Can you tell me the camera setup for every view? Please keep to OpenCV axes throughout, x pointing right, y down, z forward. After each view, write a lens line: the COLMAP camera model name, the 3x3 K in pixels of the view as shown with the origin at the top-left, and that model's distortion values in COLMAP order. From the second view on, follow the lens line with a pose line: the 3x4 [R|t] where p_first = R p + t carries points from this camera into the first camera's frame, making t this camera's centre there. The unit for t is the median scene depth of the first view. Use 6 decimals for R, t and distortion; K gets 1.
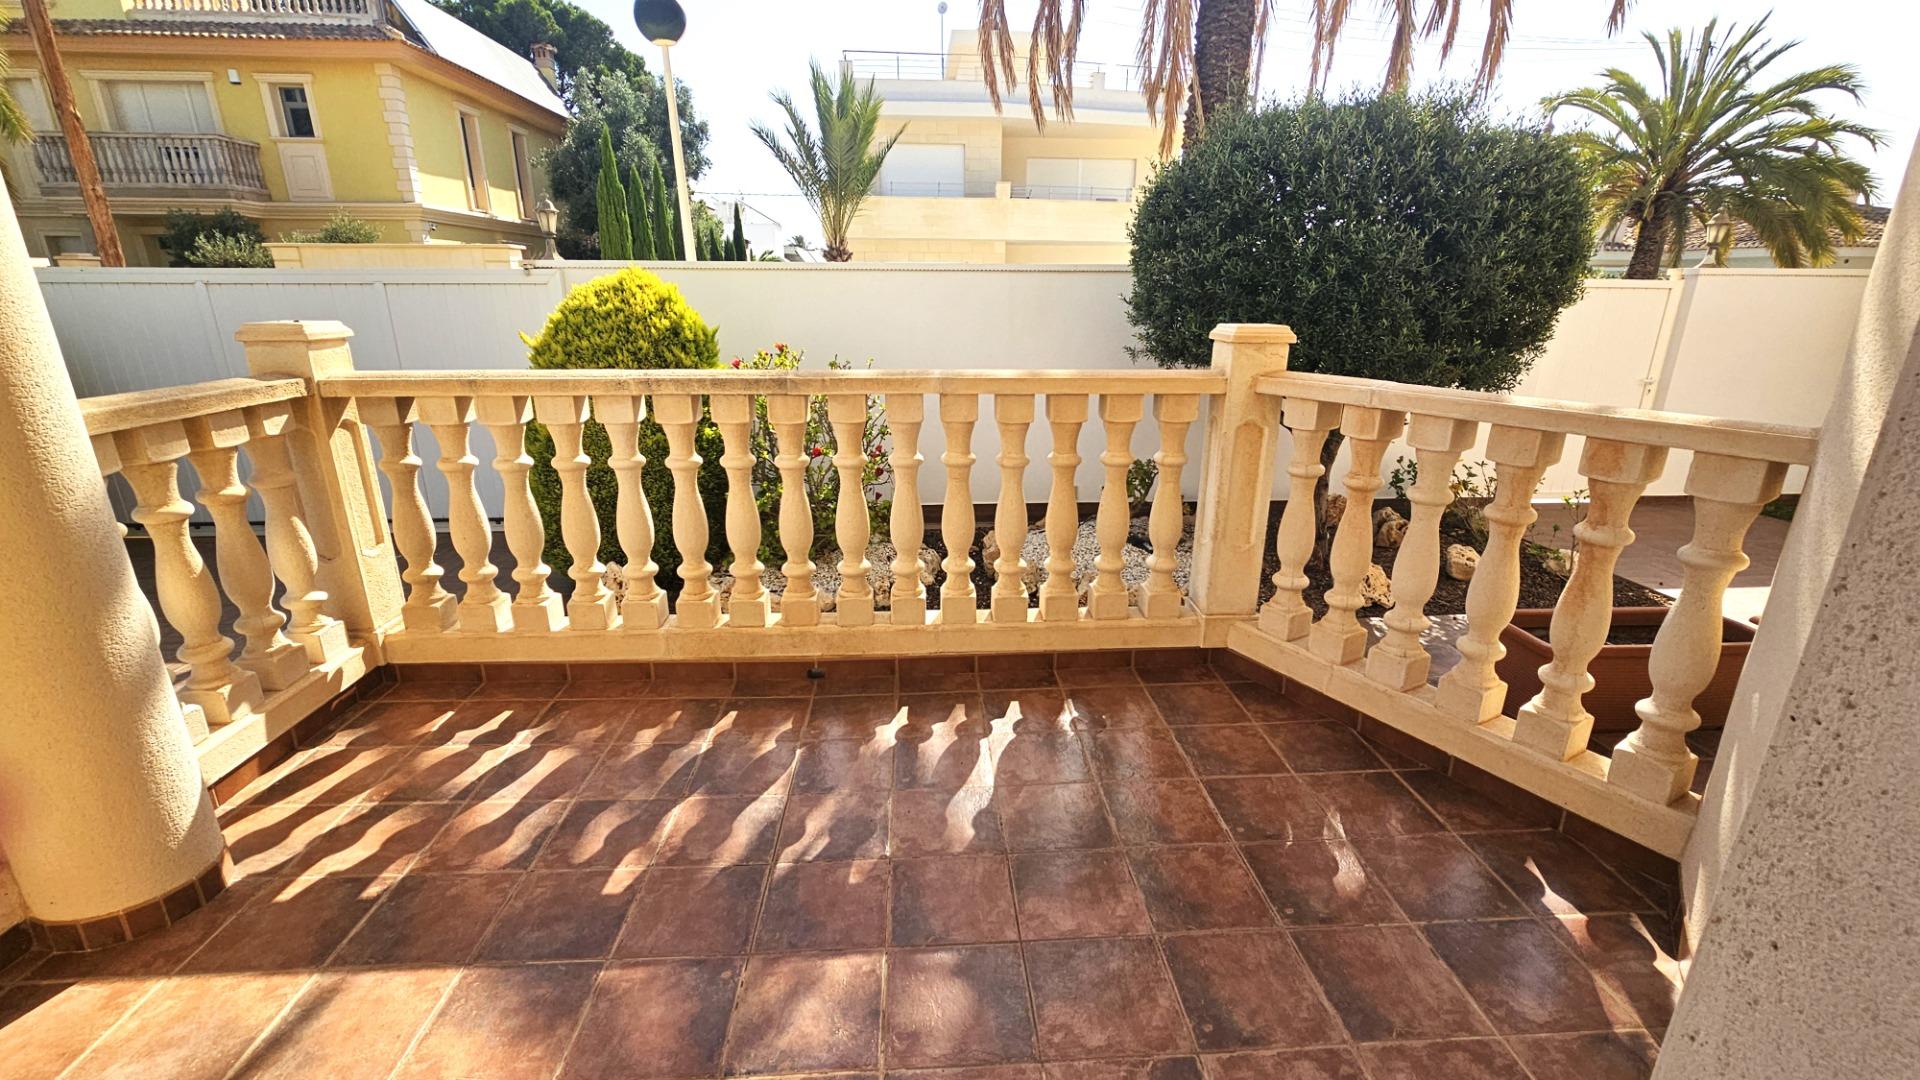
lens RADIAL K [[819.9, 0, 964.7], [0, 819.9, 548.8], [0, 0, 1]] dist [-0.004918, 0.002537]
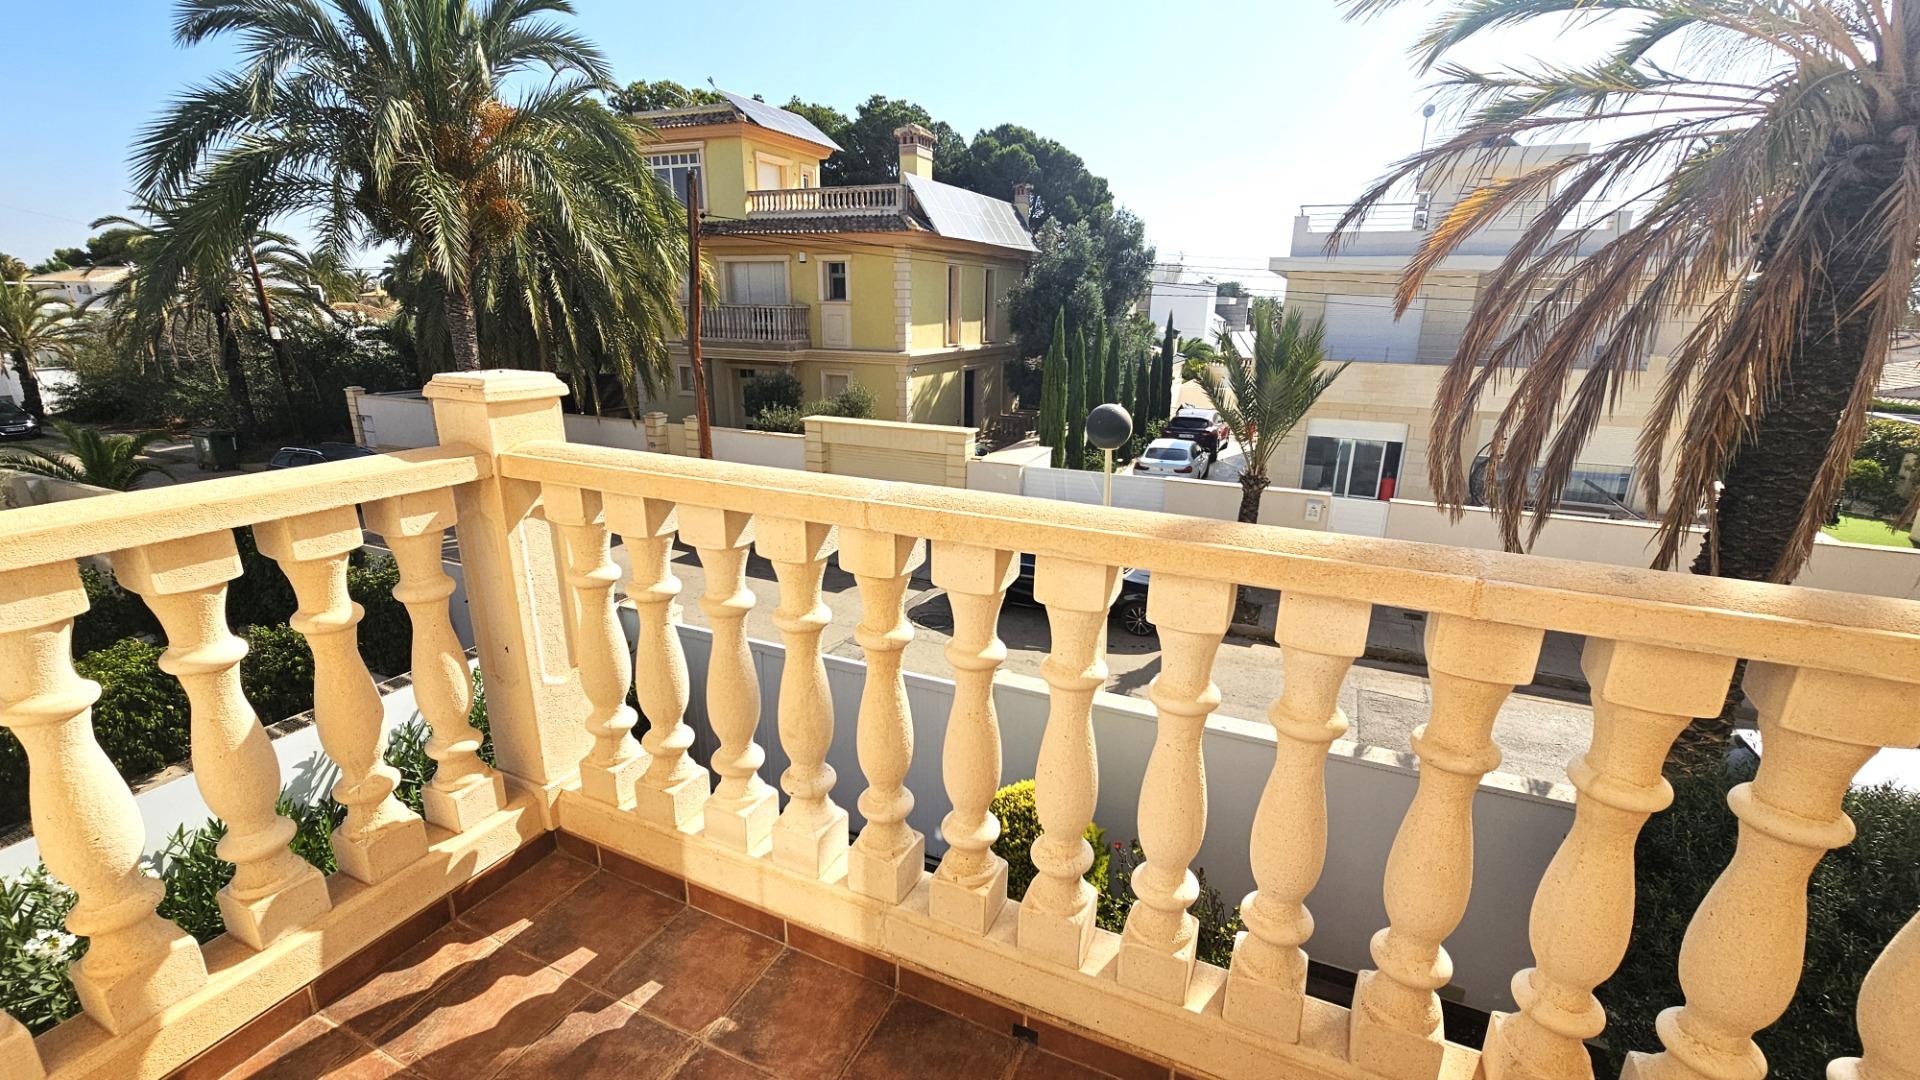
lens RADIAL K [[819.9, 0, 964.9], [0, 819.9, 553.0], [0, 0, 1]] dist [-0.004918, 0.002537]
pose [[0.882040, 0.141672, -0.449371, -0.004553], [-0.154252, 0.987993, 0.008710, -0.160700], [0.445209, 0.061634, 0.893303, -0.030675]]
